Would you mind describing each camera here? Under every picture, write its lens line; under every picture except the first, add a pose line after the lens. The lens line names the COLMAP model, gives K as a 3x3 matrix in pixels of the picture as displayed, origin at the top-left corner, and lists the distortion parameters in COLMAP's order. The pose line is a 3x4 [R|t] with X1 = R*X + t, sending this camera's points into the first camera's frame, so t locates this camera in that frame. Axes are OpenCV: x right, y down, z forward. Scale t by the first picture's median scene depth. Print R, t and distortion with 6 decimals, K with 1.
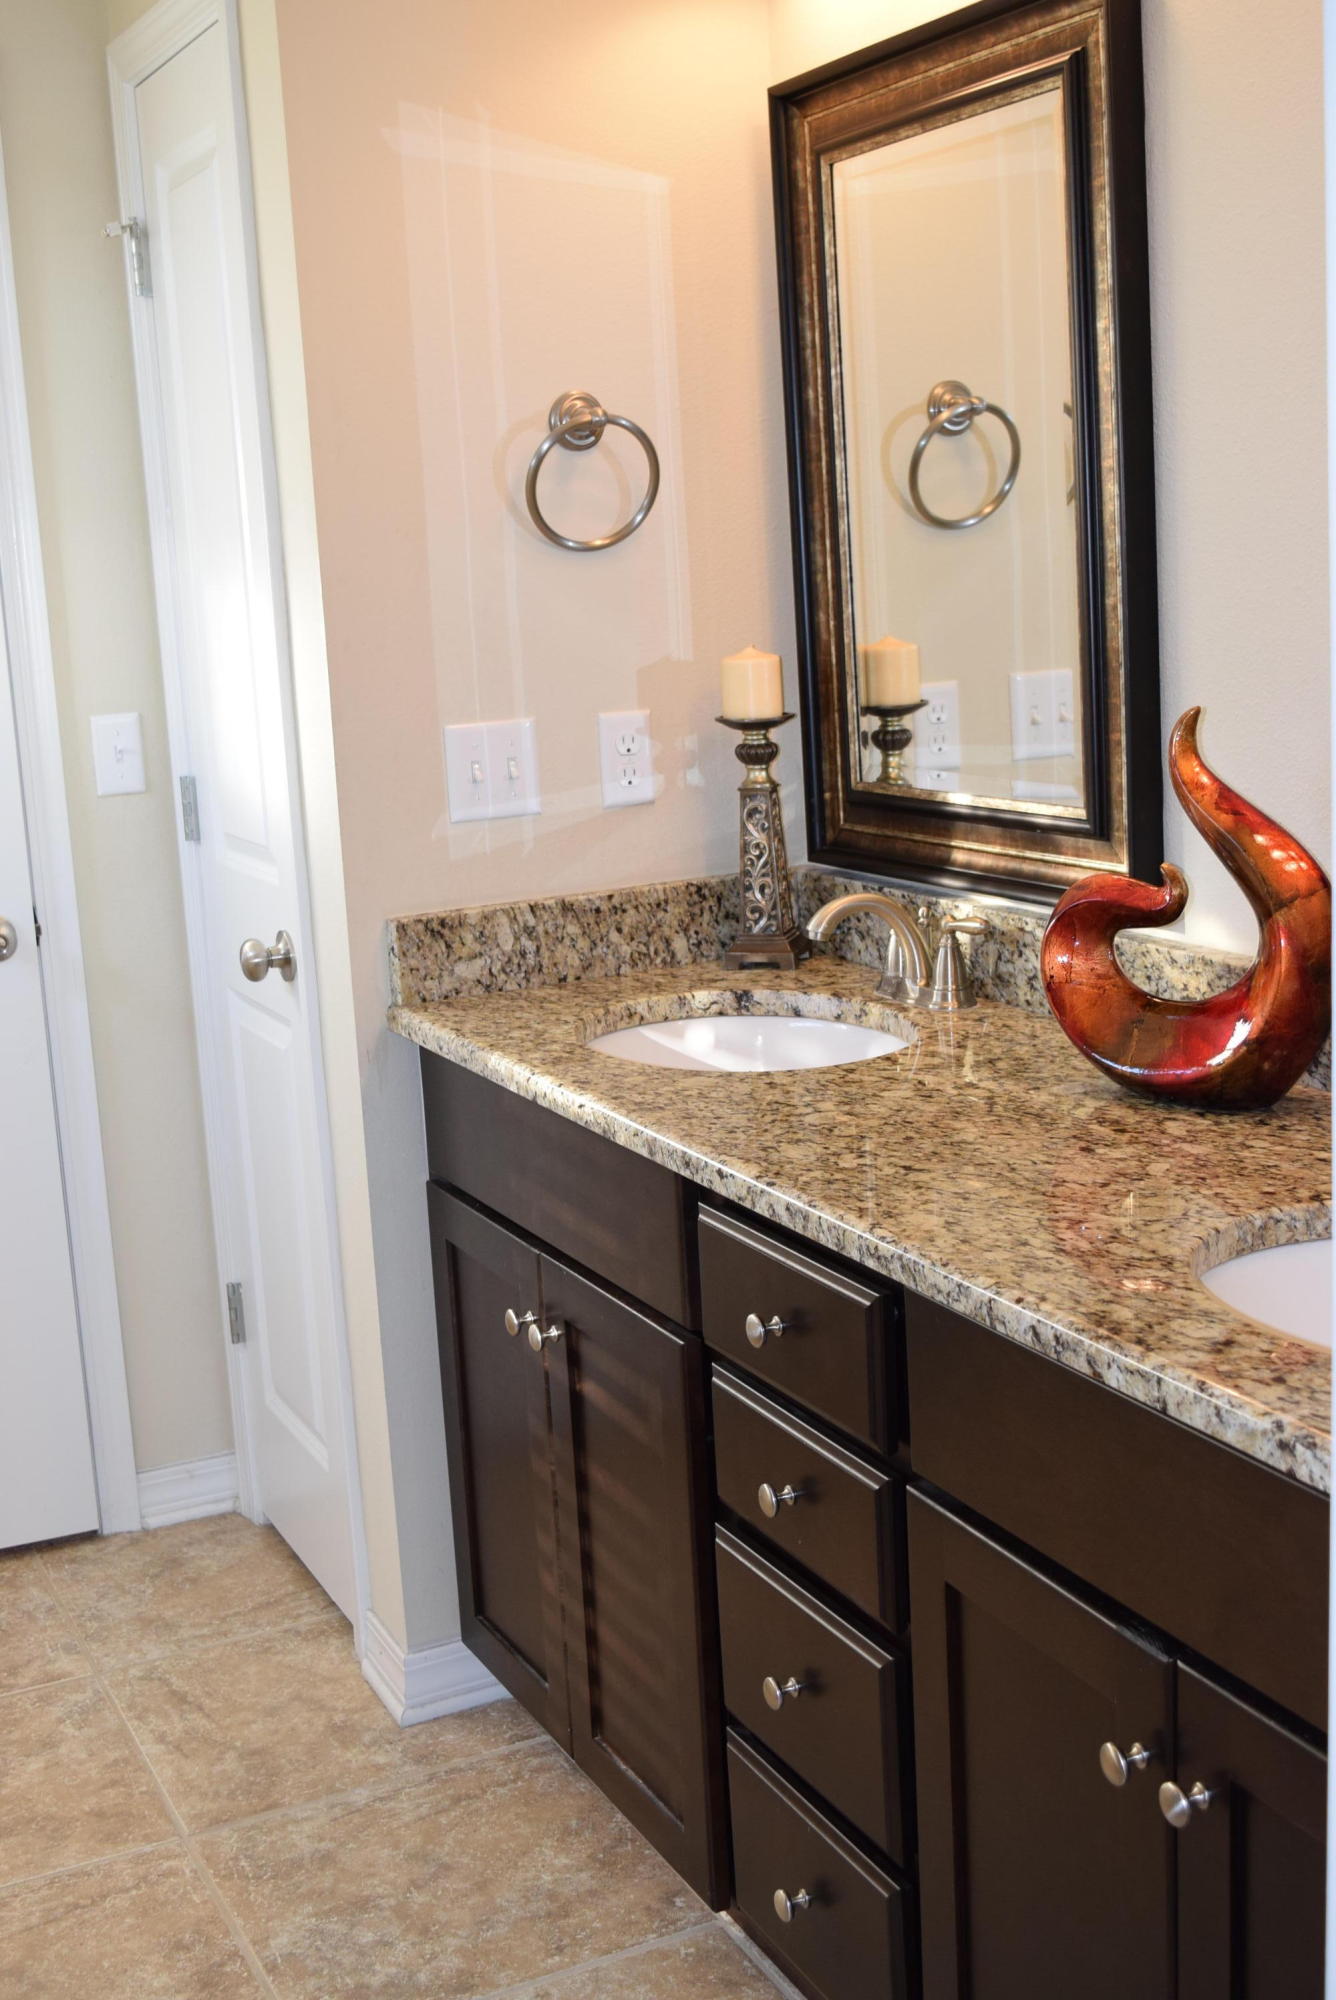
lens RADIAL K [[2354.9, 0, 668.0], [0, 2354.9, 1000.0], [0, 0, 1]] dist [-0.058216, 0.013184]
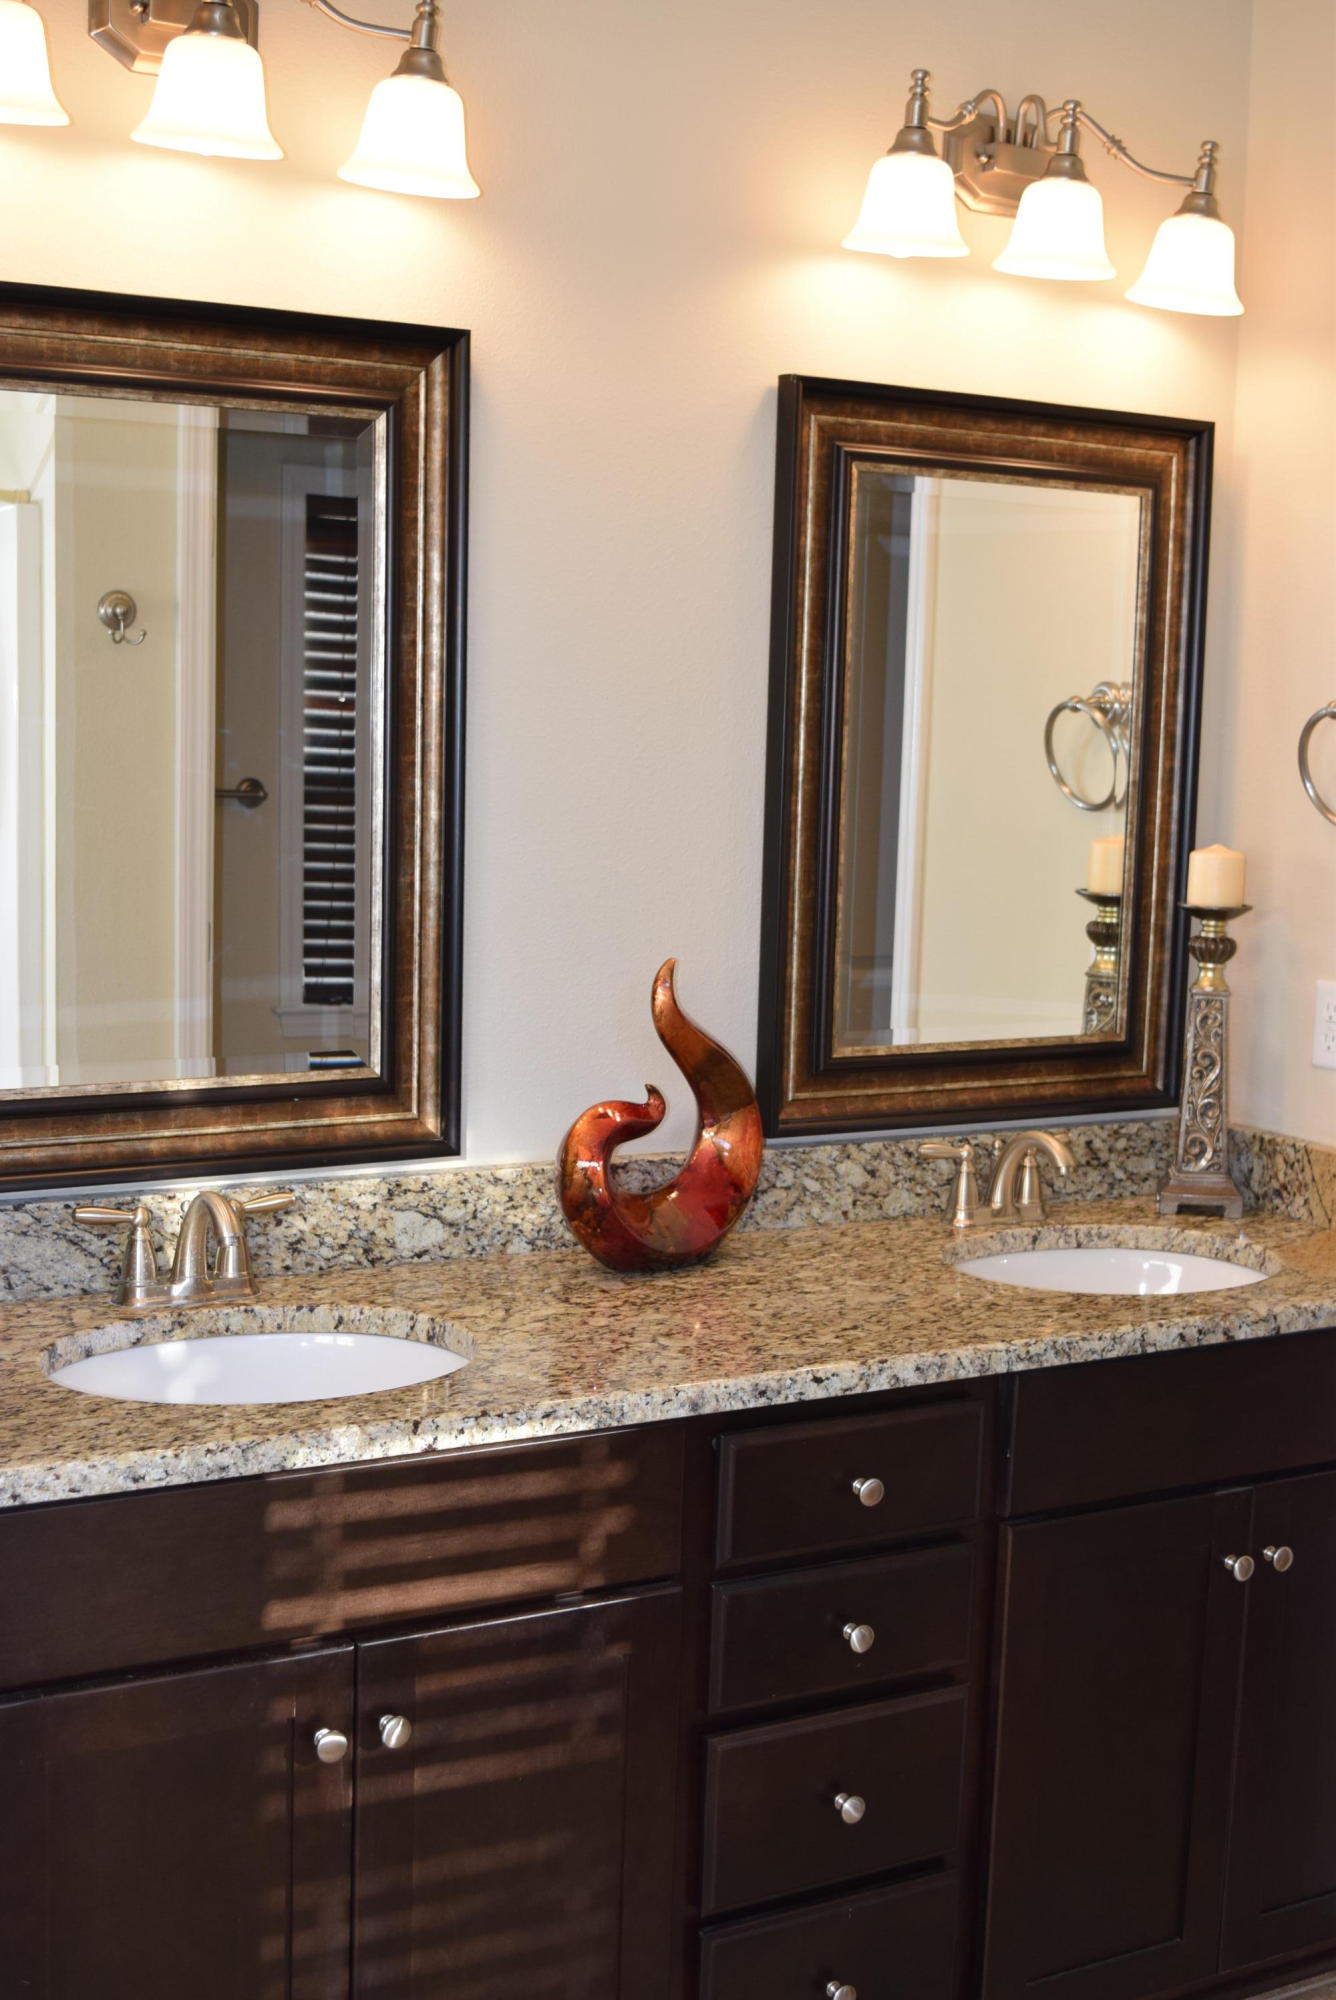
lens RADIAL K [[2378.5, 0, 668.0], [0, 2378.5, 1000.0], [0, 0, 1]] dist [-0.046615, 0.008467]
pose [[-0.066465, -0.066352, 0.995580, -1.162553], [0.166507, 0.983058, 0.076633, -0.218315], [-0.983798, 0.170865, -0.054291, 1.150914]]
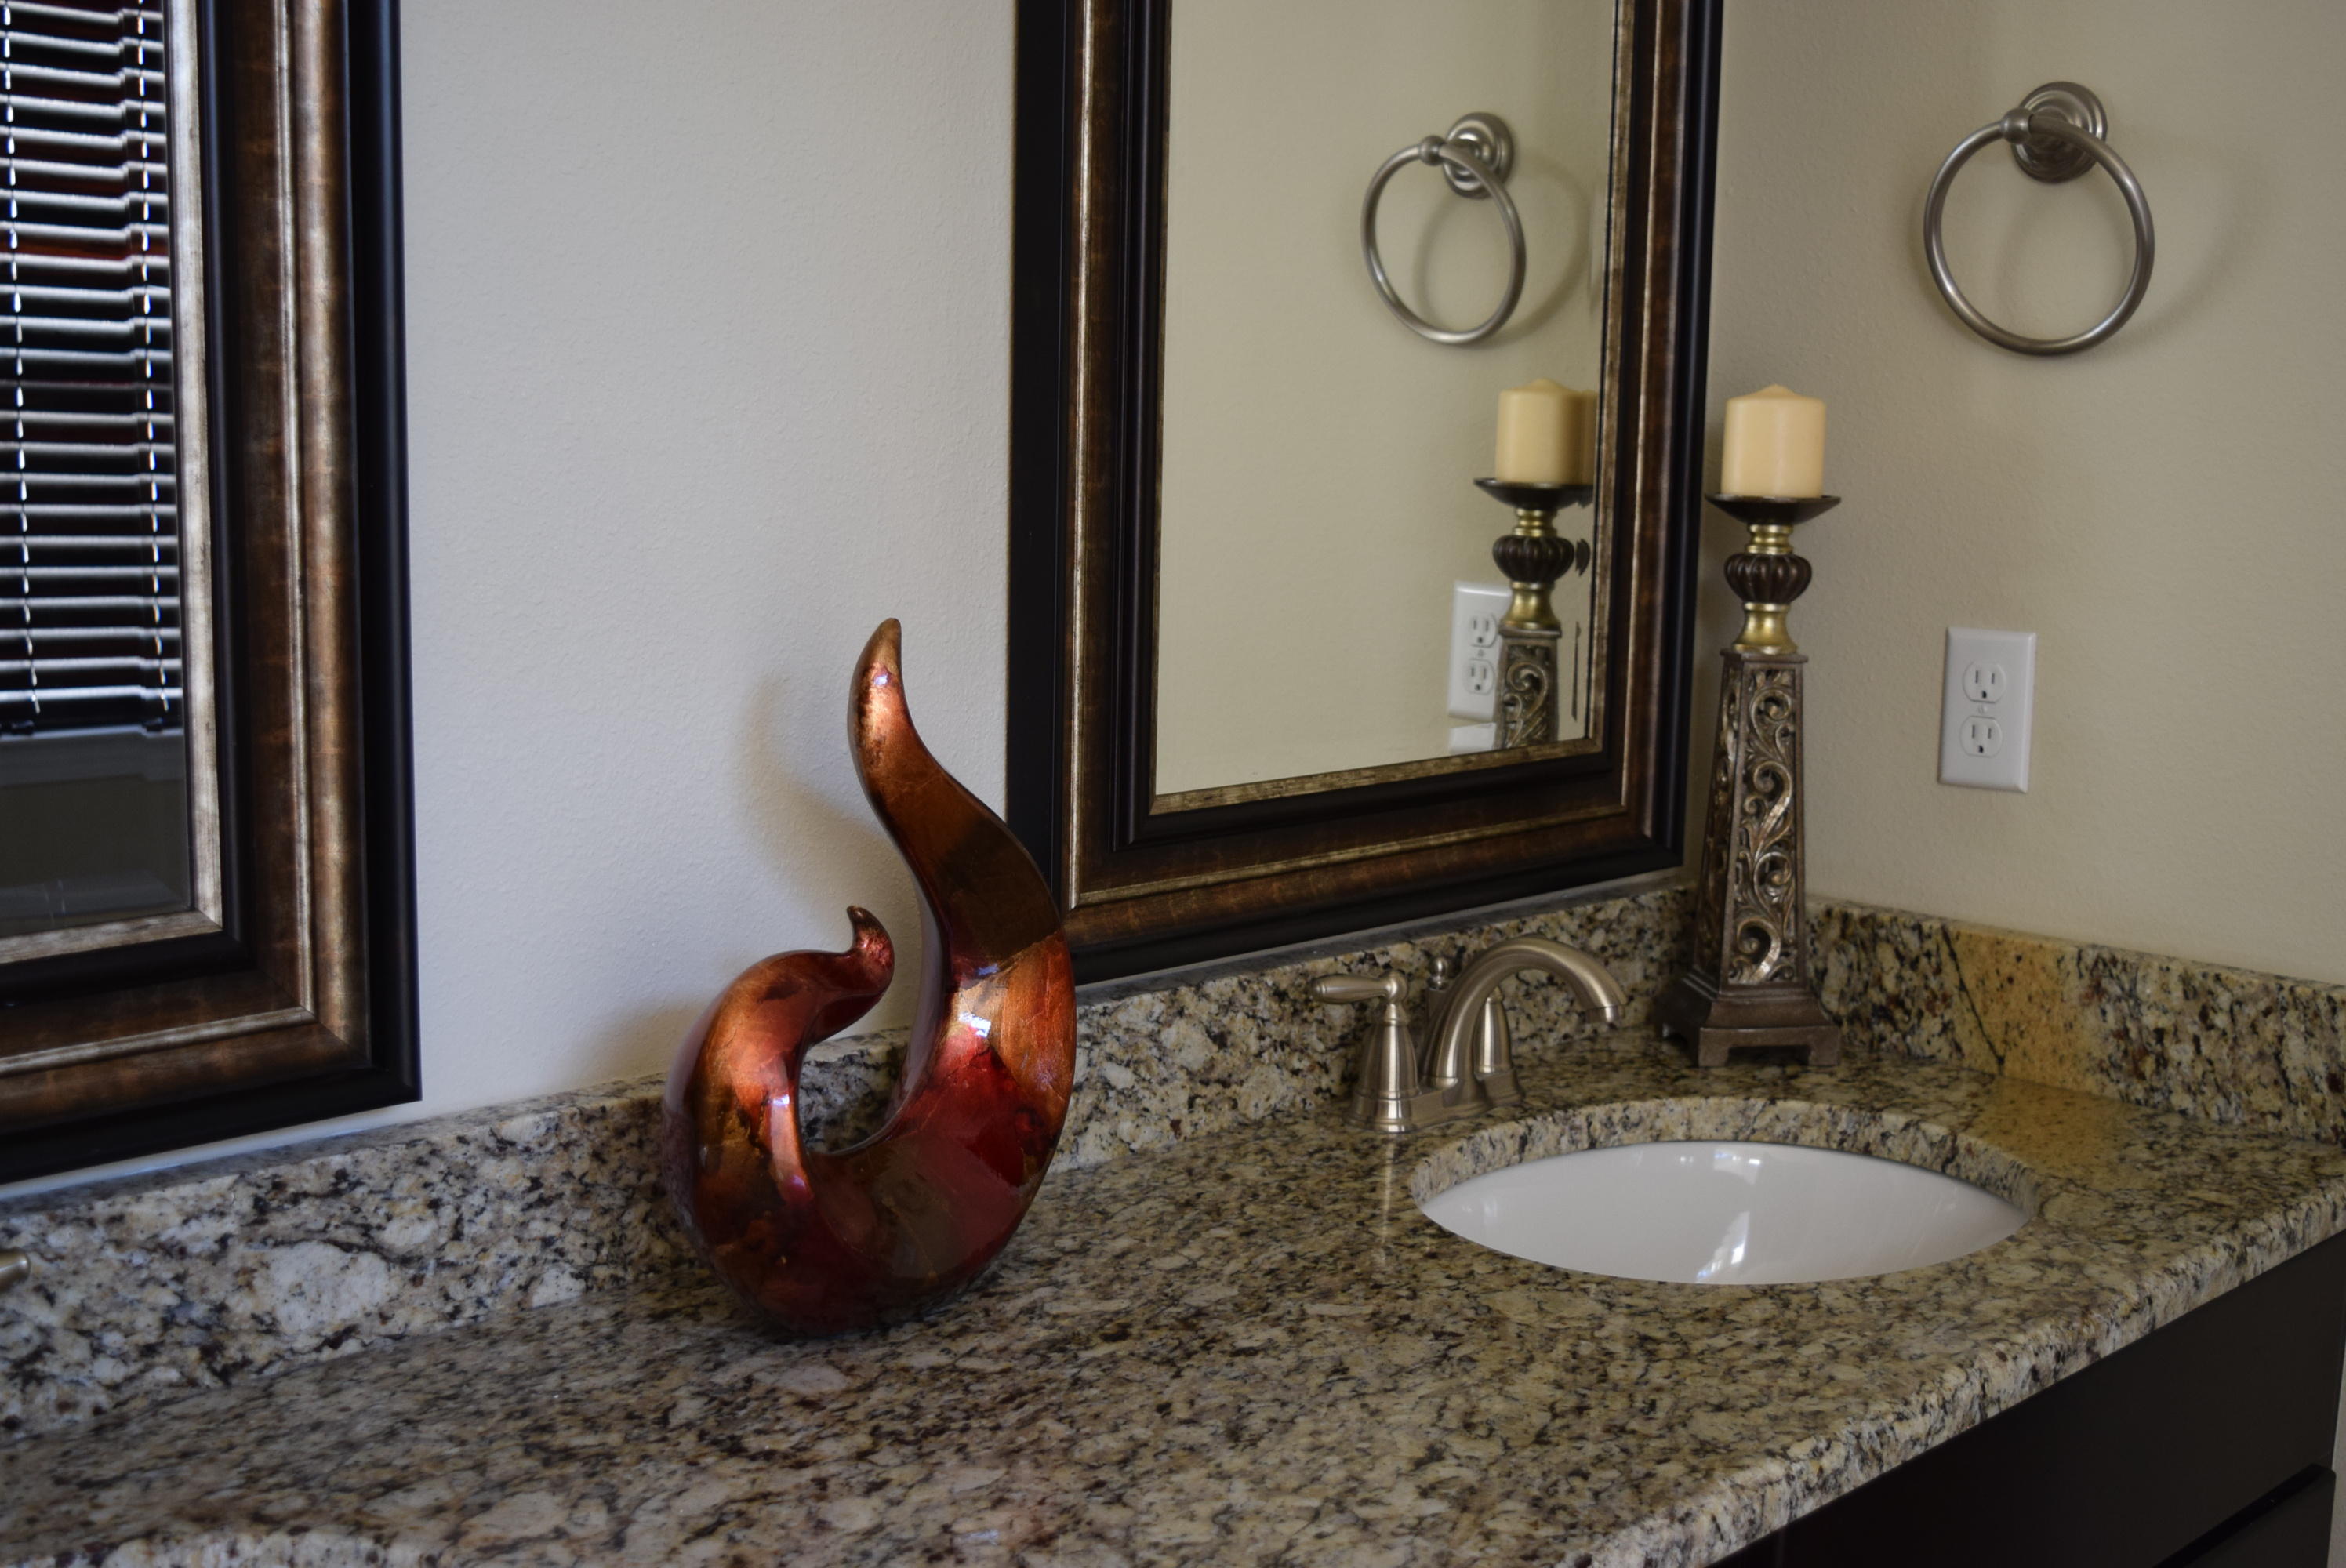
lens RADIAL K [[2762.1, 0, 1173.0], [0, 2762.1, 784.0], [0, 0, 1]] dist [-0.058216, 0.013184]
pose [[-0.343765, -0.089547, 0.934777, -0.463620], [0.177478, 0.971307, 0.158314, -0.193576], [-0.922132, 0.220325, -0.318009, 1.239220]]
